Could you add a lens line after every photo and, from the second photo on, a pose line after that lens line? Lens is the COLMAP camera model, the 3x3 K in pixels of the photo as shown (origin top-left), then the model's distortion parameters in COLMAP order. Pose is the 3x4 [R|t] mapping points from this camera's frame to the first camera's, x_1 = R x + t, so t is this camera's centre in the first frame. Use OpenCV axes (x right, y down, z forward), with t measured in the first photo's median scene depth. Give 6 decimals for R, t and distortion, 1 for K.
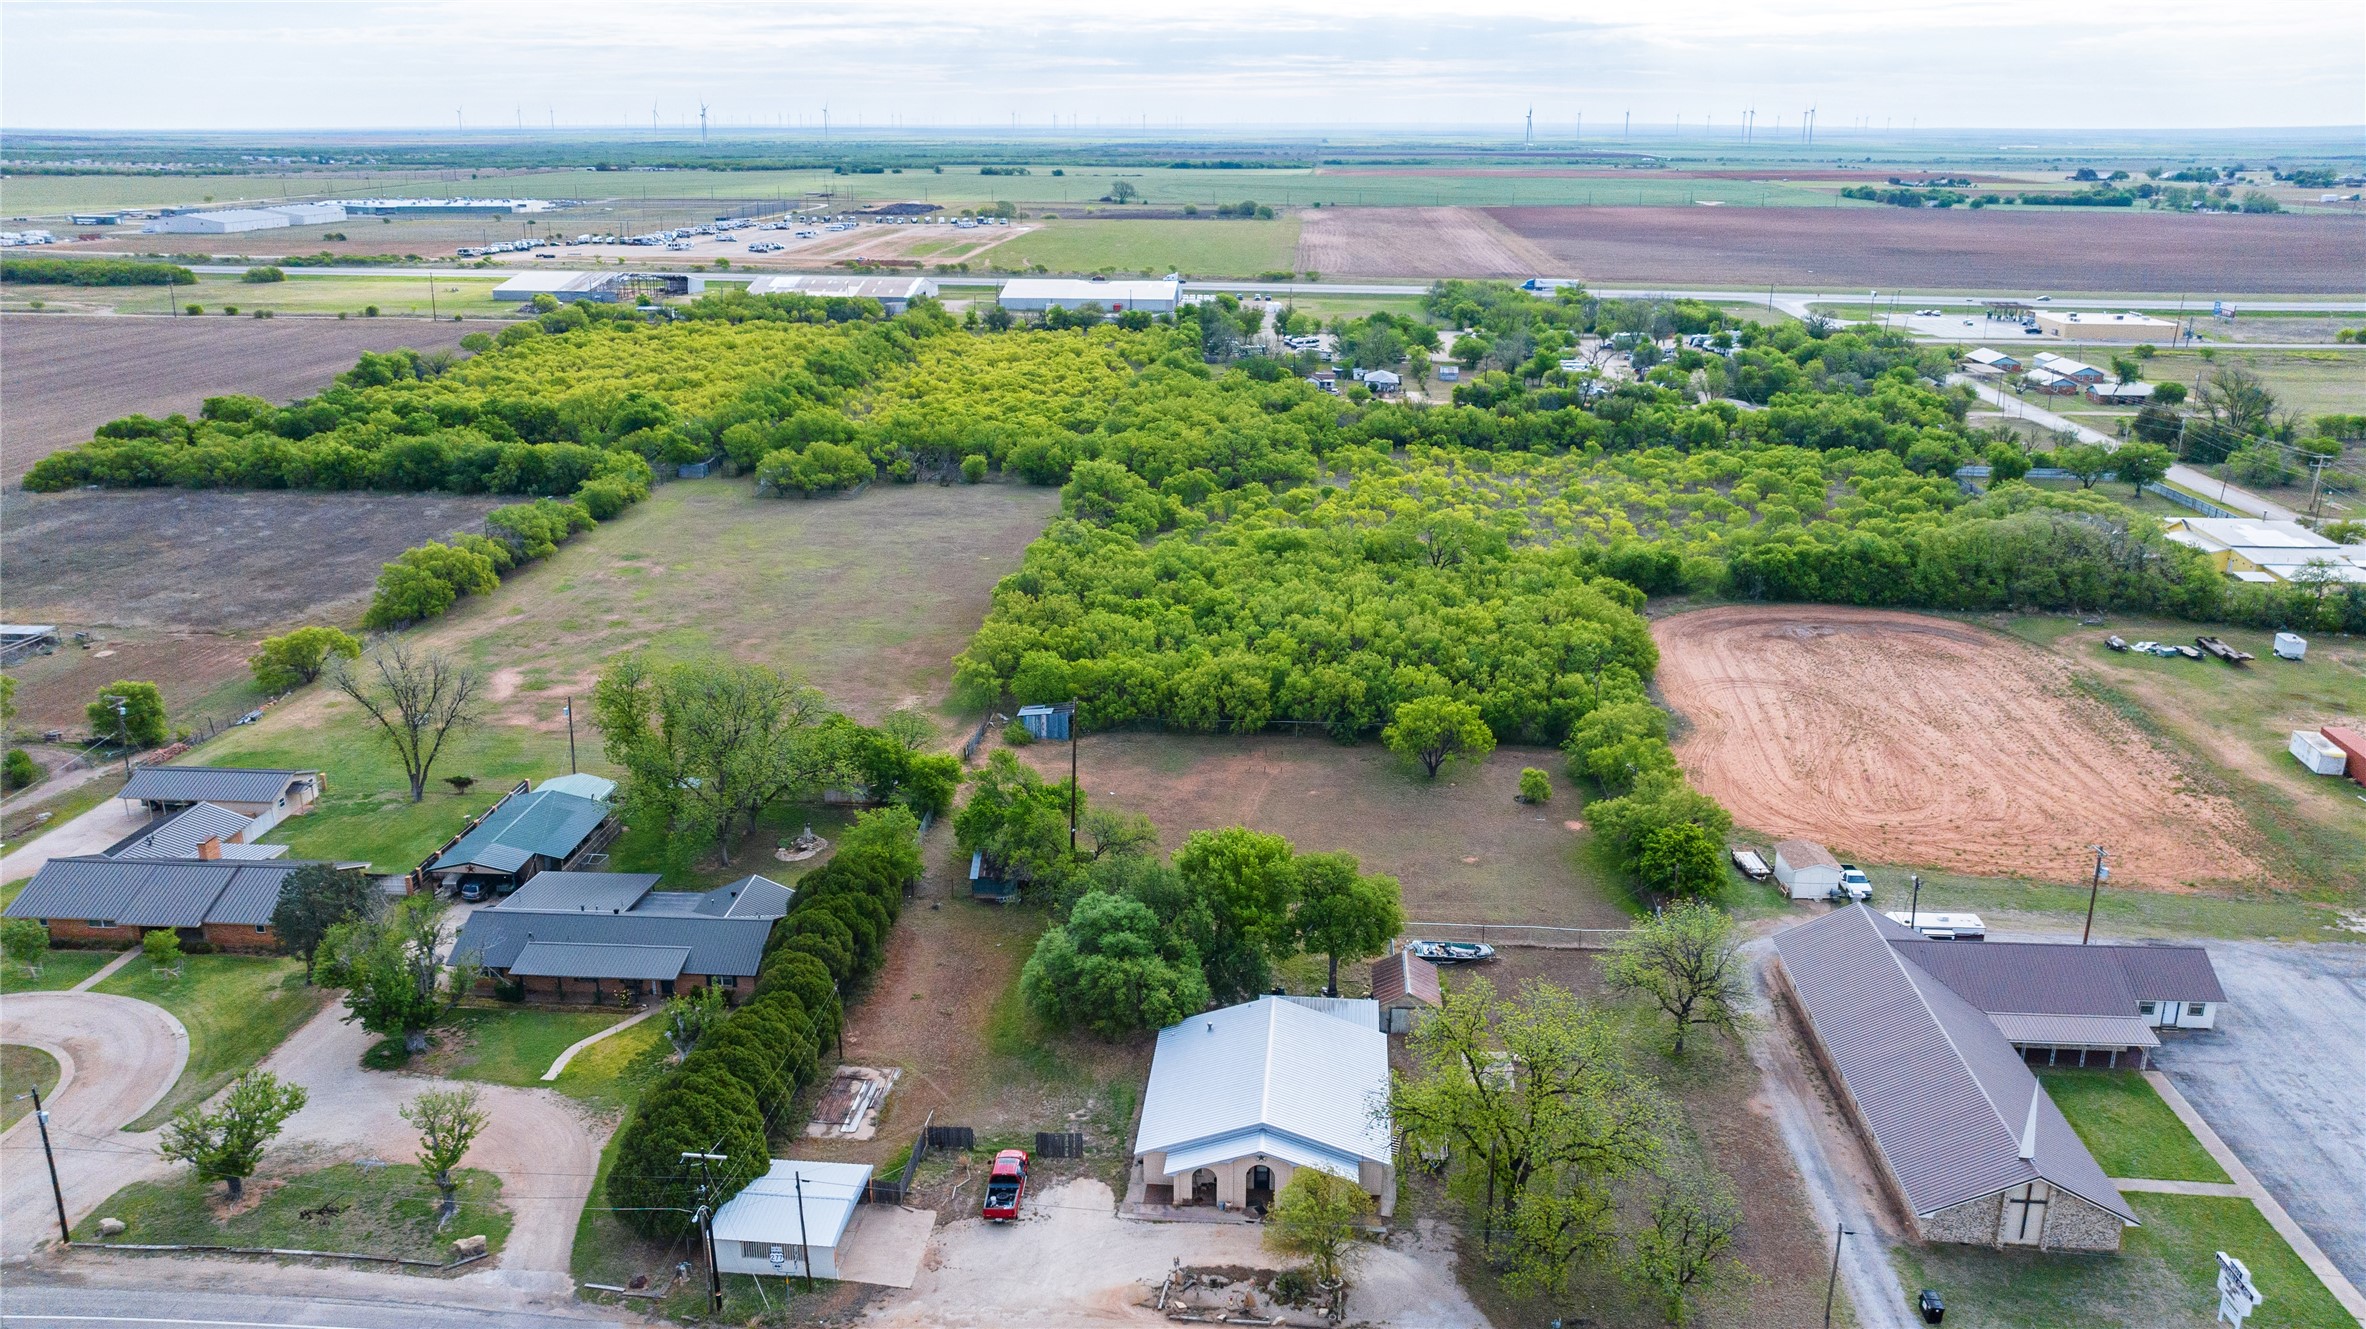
lens RADIAL K [[1721.2, 0, 1189.9], [0, 1721.2, 697.1], [0, 0, 1]] dist [-0.045011, 0.052652]
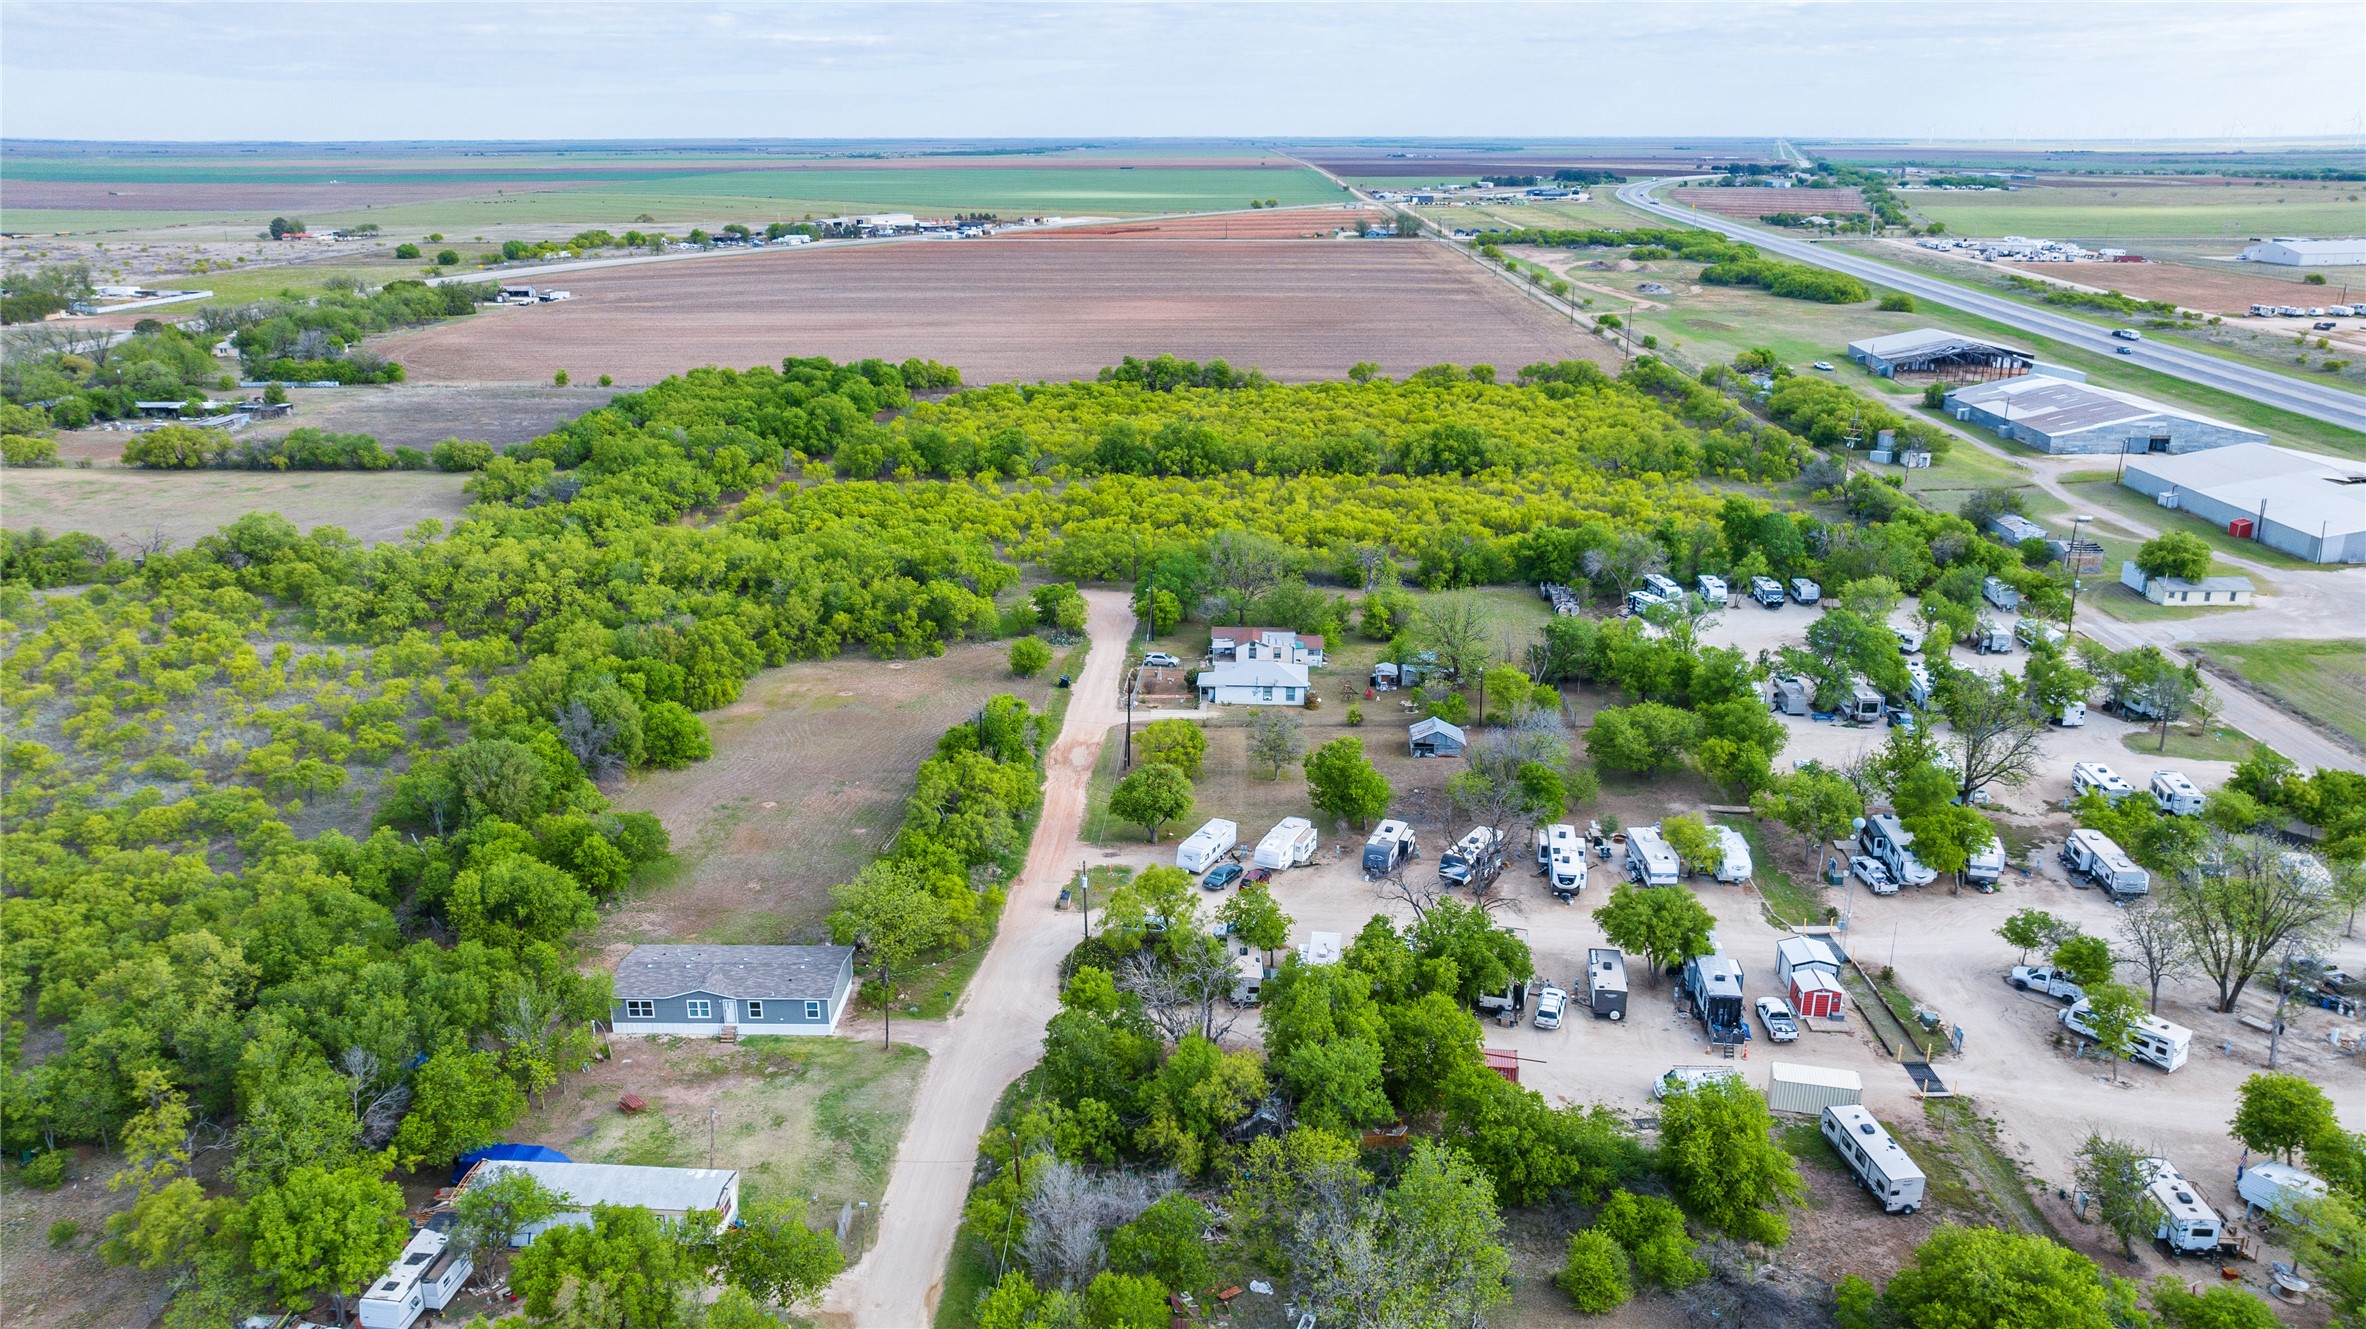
lens RADIAL K [[1666.7, 0, 1185.0], [0, 1666.7, 704.4], [0, 0, 1]] dist [-0.026472, 0.019402]
pose [[0.031413, 0.324547, -0.945348, 0.329839], [-0.315742, 0.900604, 0.298695, -0.186730], [0.948325, 0.289103, 0.130764, 0.549965]]
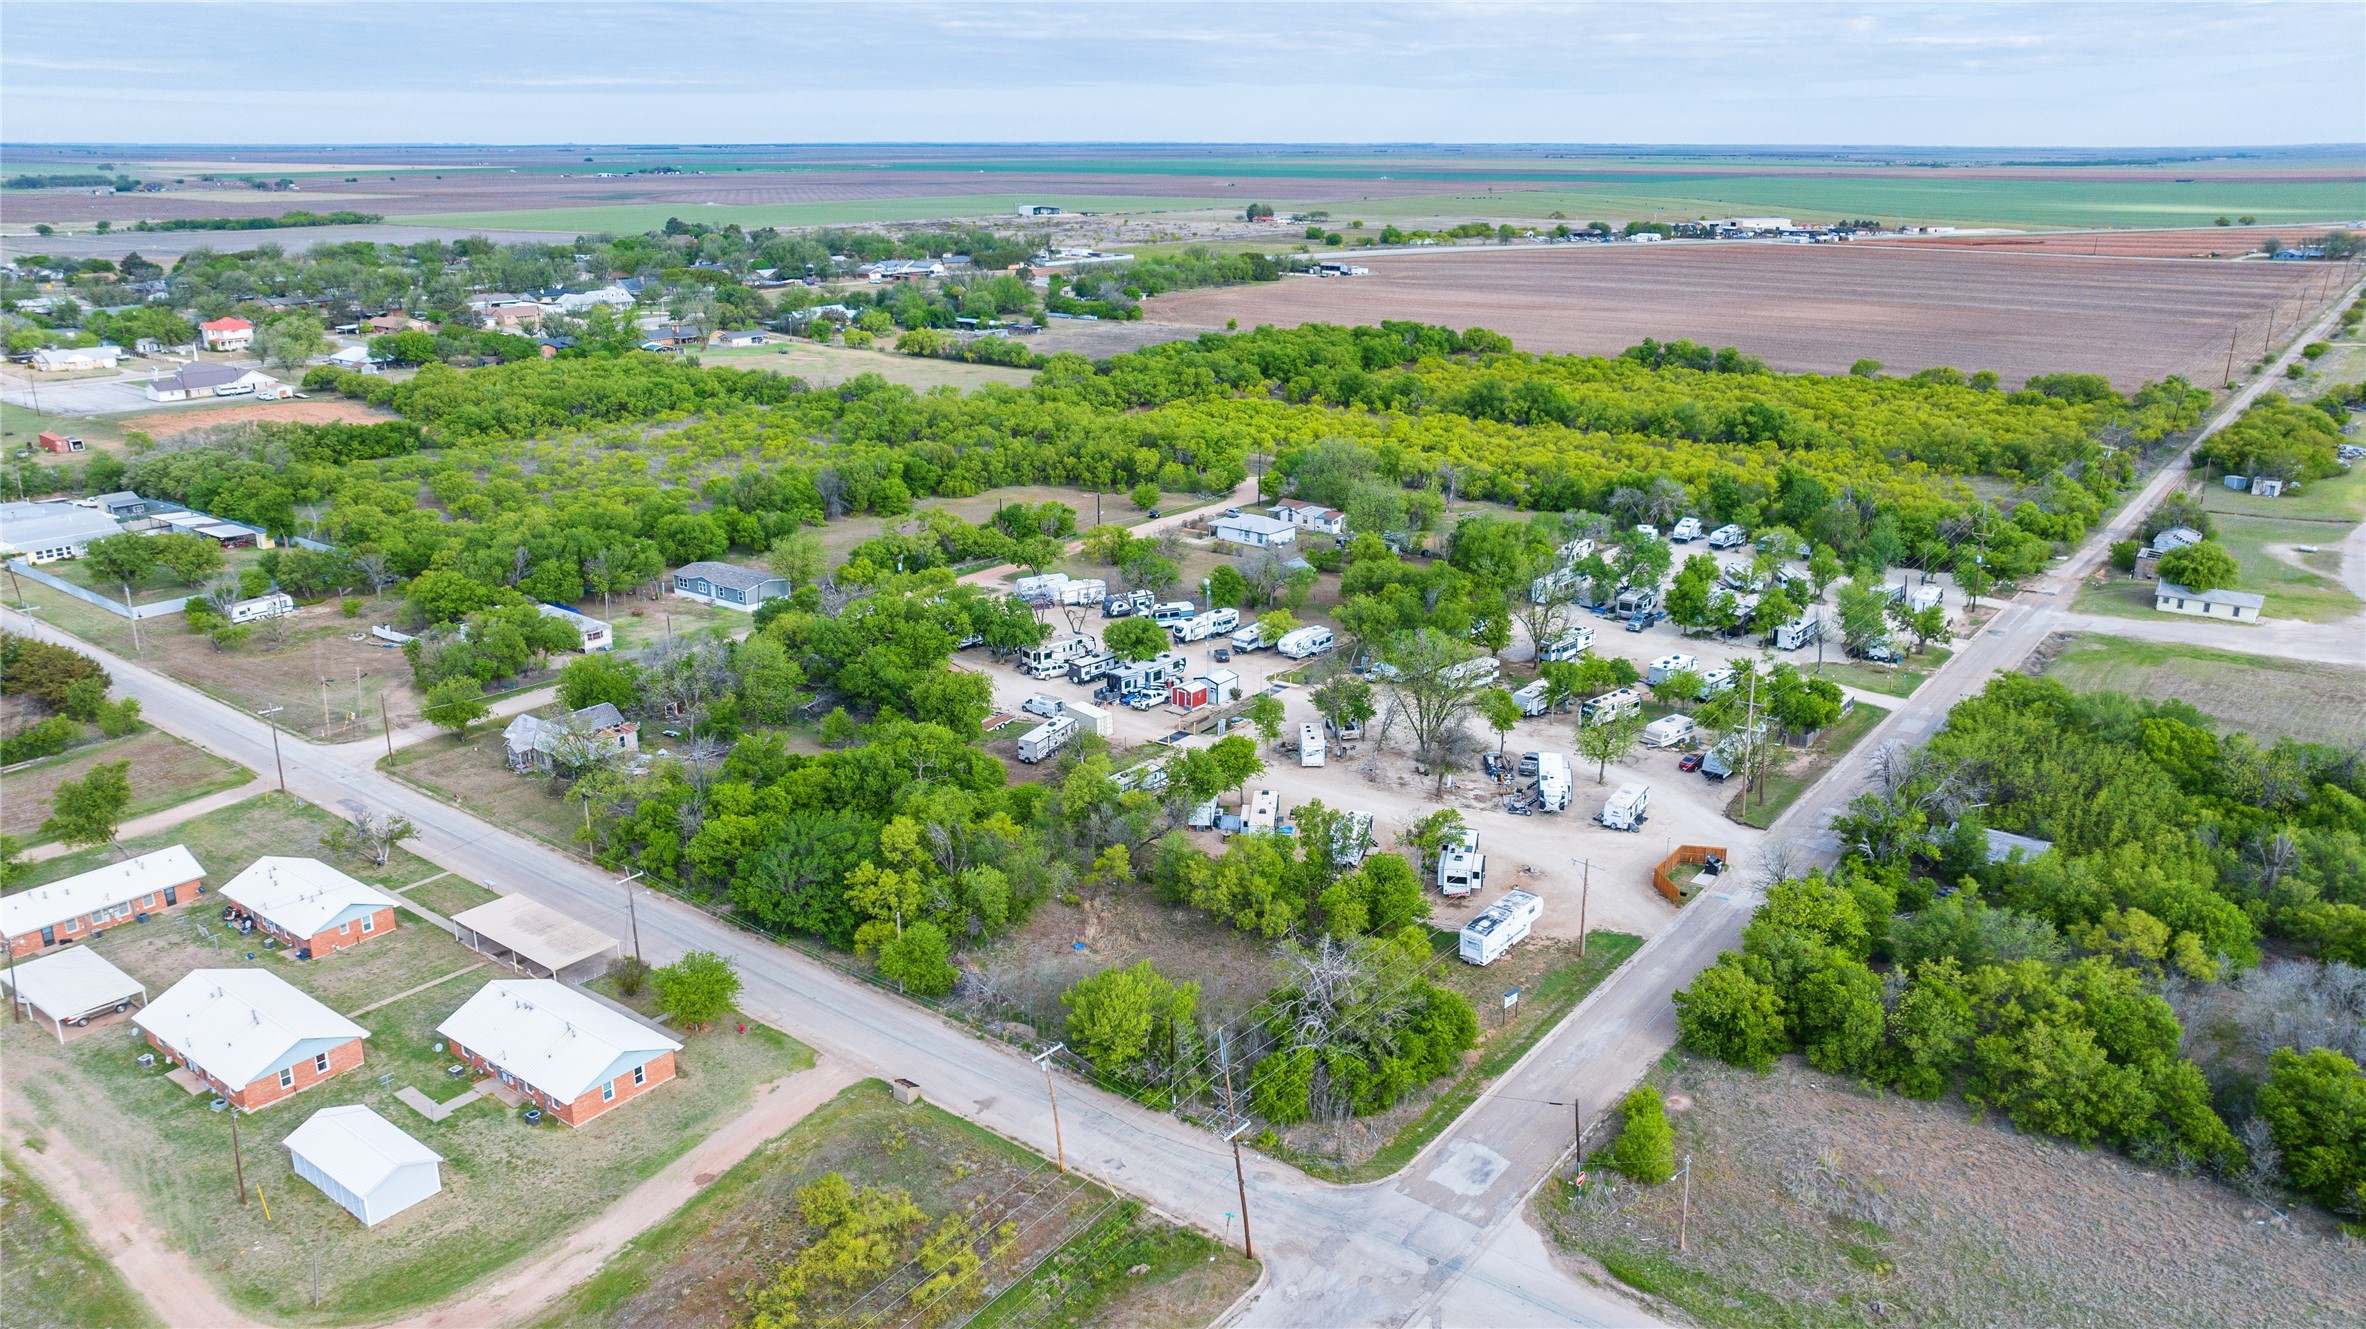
lens RADIAL K [[1667.5, 0, 1141.3], [0, 1667.5, 663.6], [0, 0, 1]] dist [-0.026086, 0.004809]
pose [[-0.576658, 0.246245, -0.778992, 0.393700], [-0.257183, 0.850306, 0.459170, -0.259236], [0.775450, 0.465127, -0.427006, 0.767297]]
